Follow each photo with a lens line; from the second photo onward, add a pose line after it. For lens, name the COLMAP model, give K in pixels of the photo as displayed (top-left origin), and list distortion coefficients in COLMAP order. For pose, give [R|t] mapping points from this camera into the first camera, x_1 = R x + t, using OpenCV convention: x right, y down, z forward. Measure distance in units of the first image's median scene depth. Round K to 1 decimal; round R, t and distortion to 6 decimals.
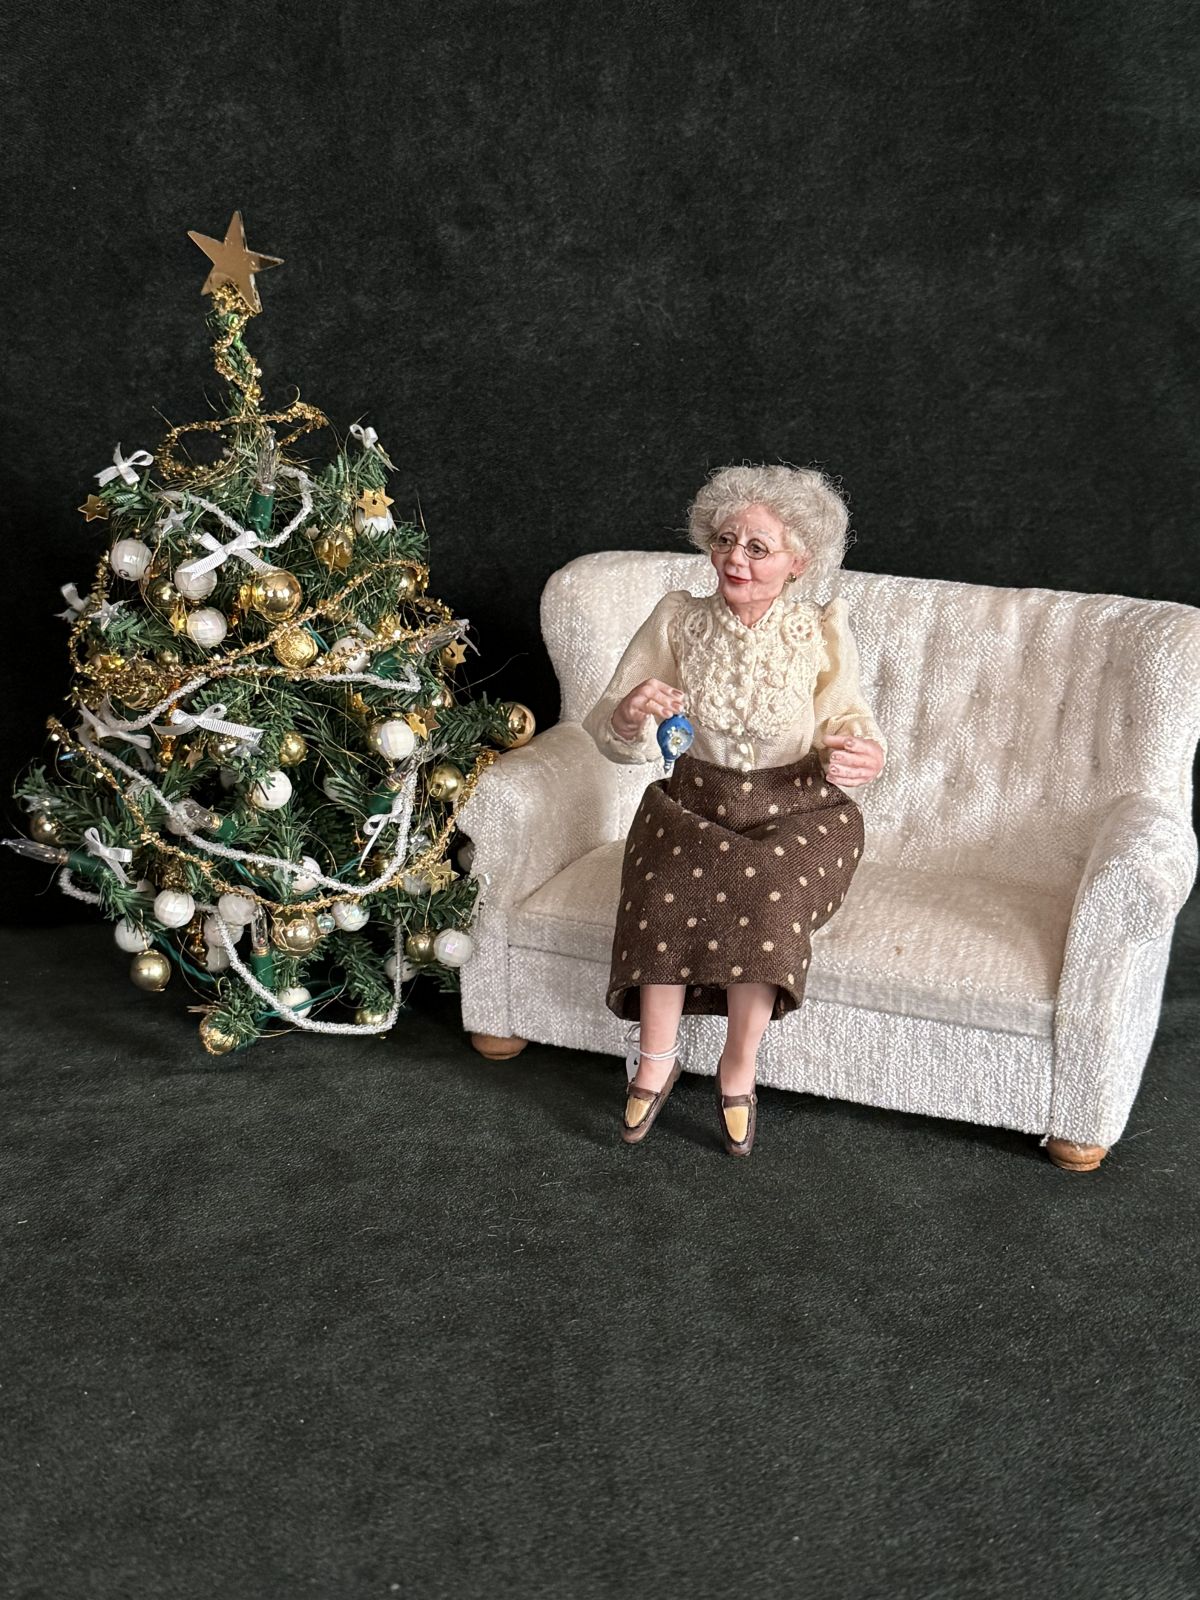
lens RADIAL K [[2039.3, 0, 585.9], [0, 2039.3, 824.9], [0, 0, 1]] dist [0.044630, 0.000000]
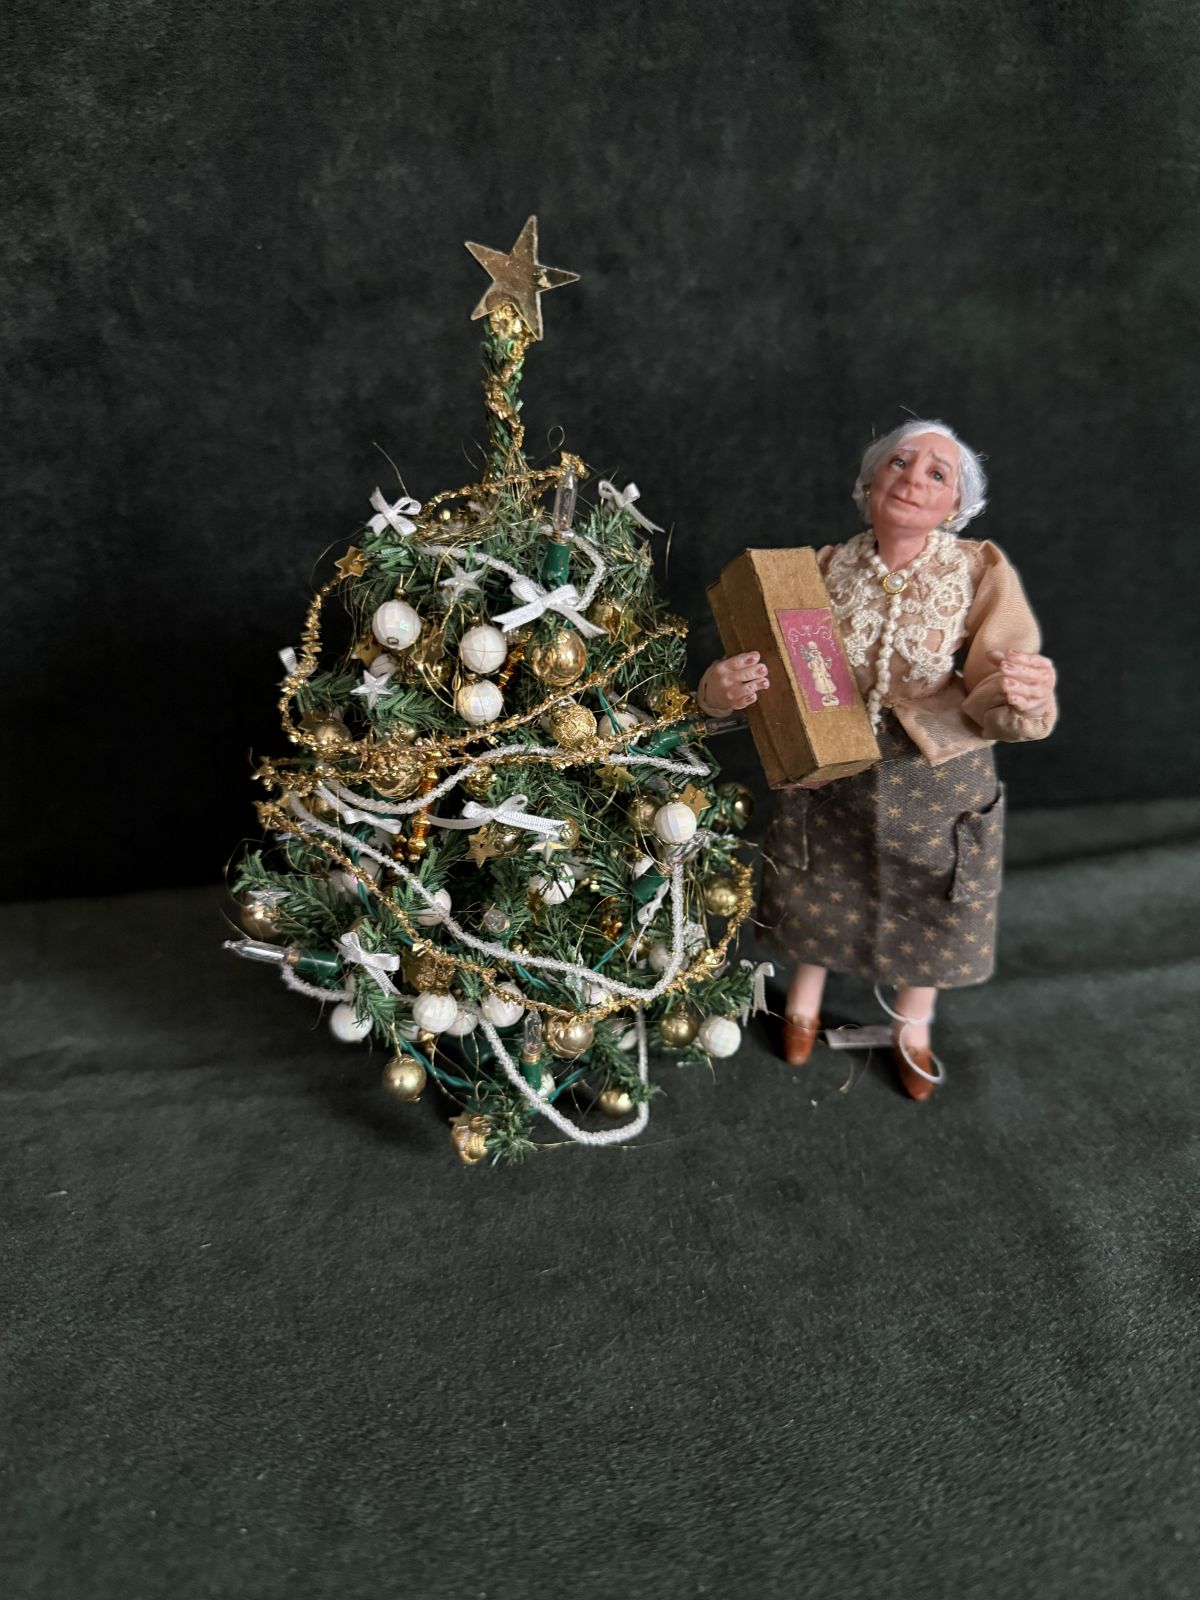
lens RADIAL K [[1146.5, 0, 592.8], [0, 1146.5, 808.8], [0, 0, 1]] dist [-0.063523, 0.018819]
pose [[0.999297, -0.010837, -0.035891, -0.045815], [0.013837, 0.996333, 0.084432, -0.050264], [0.034844, -0.084870, 0.995783, 0.353327]]
